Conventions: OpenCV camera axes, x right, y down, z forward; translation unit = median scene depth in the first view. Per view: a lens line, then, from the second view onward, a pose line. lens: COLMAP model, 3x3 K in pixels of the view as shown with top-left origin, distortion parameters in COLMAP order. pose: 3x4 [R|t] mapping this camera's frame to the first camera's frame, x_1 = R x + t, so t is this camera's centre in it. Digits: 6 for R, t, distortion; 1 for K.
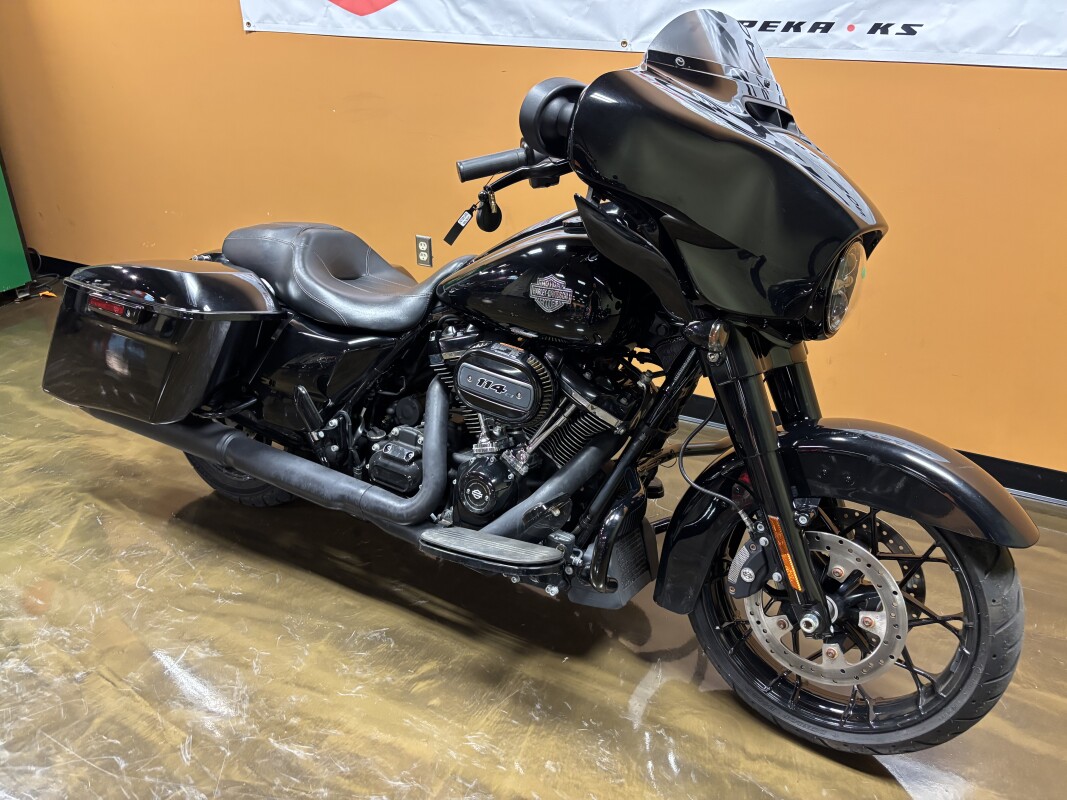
lens RADIAL K [[801.3, 0, 533.5], [0, 801.3, 400.0], [0, 0, 1]] dist [0.078195, -0.092279]
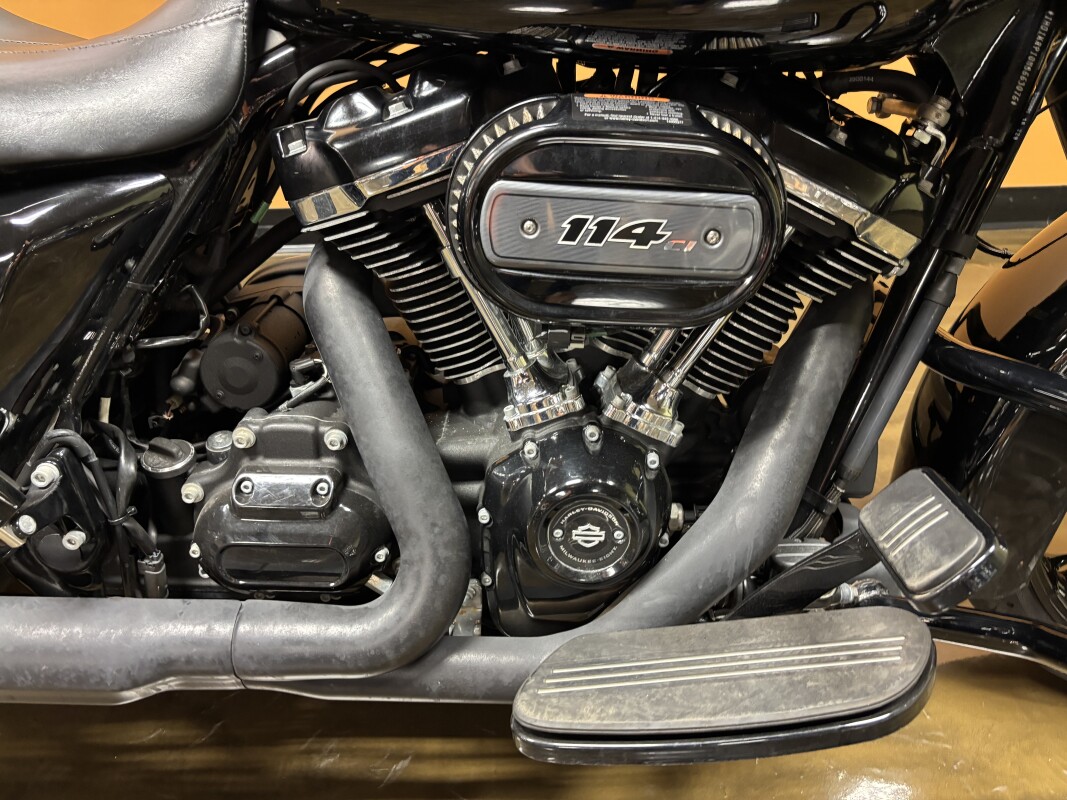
lens RADIAL K [[826.7, 0, 533.5], [0, 826.7, 400.0], [0, 0, 1]] dist [0.001437, -0.003471]
pose [[0.859324, -0.318892, 0.399837, -0.184698], [0.234280, 0.940397, 0.246508, -0.034318], [-0.454615, -0.118156, 0.882816, 0.558966]]
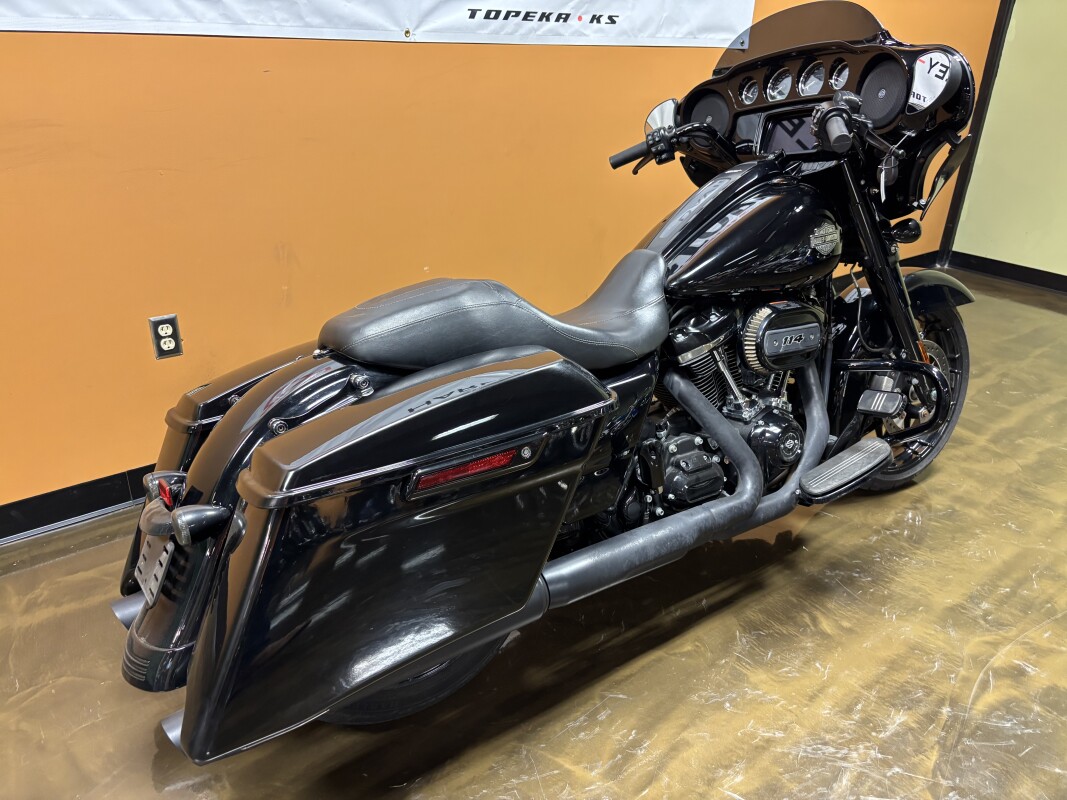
lens RADIAL K [[804.5, 0, 533.7], [0, 804.5, 411.3], [0, 0, 1]] dist [0.063009, -0.087135]
pose [[0.412067, -0.390959, 0.823014, -0.897891], [0.382034, 0.894168, 0.233482, -0.253369], [-0.827195, 0.218209, 0.517816, 0.583063]]
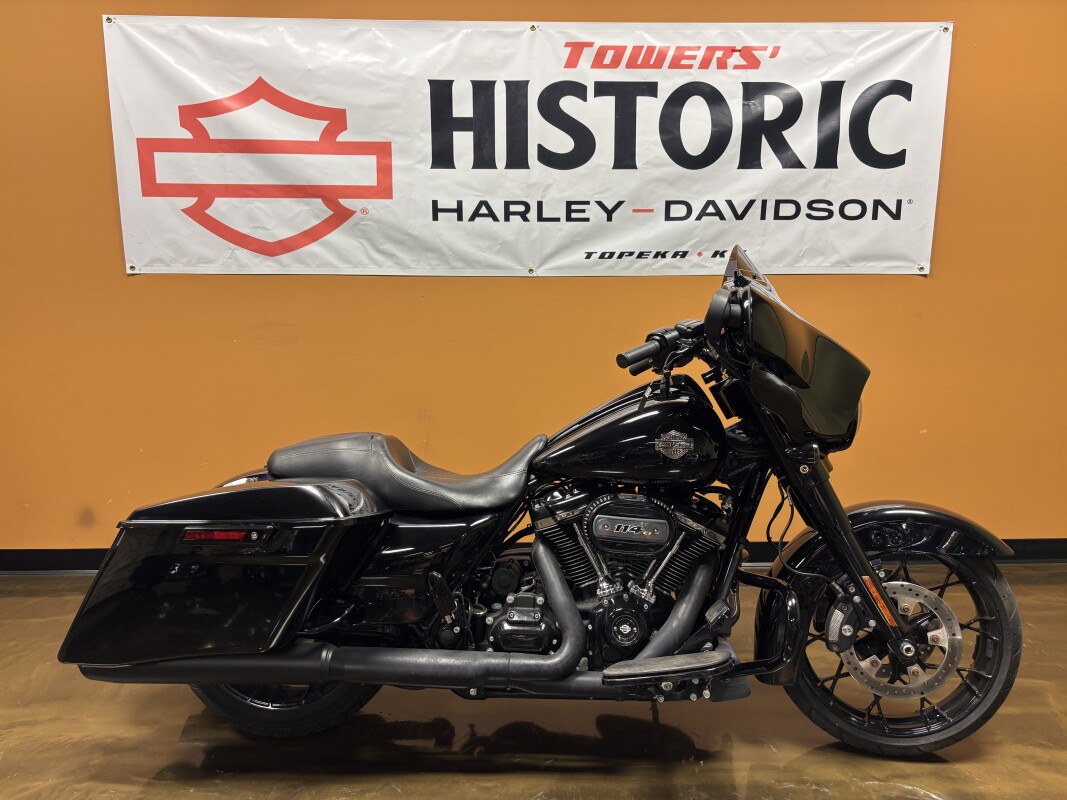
lens RADIAL K [[801.3, 0, 533.5], [0, 801.3, 400.0], [0, 0, 1]] dist [0.078195, -0.092279]
pose [[0.886921, -0.109060, 0.448861, -0.551930], [0.219906, 0.954236, -0.202669, 0.008501], [-0.406217, 0.278459, 0.870315, -0.039652]]
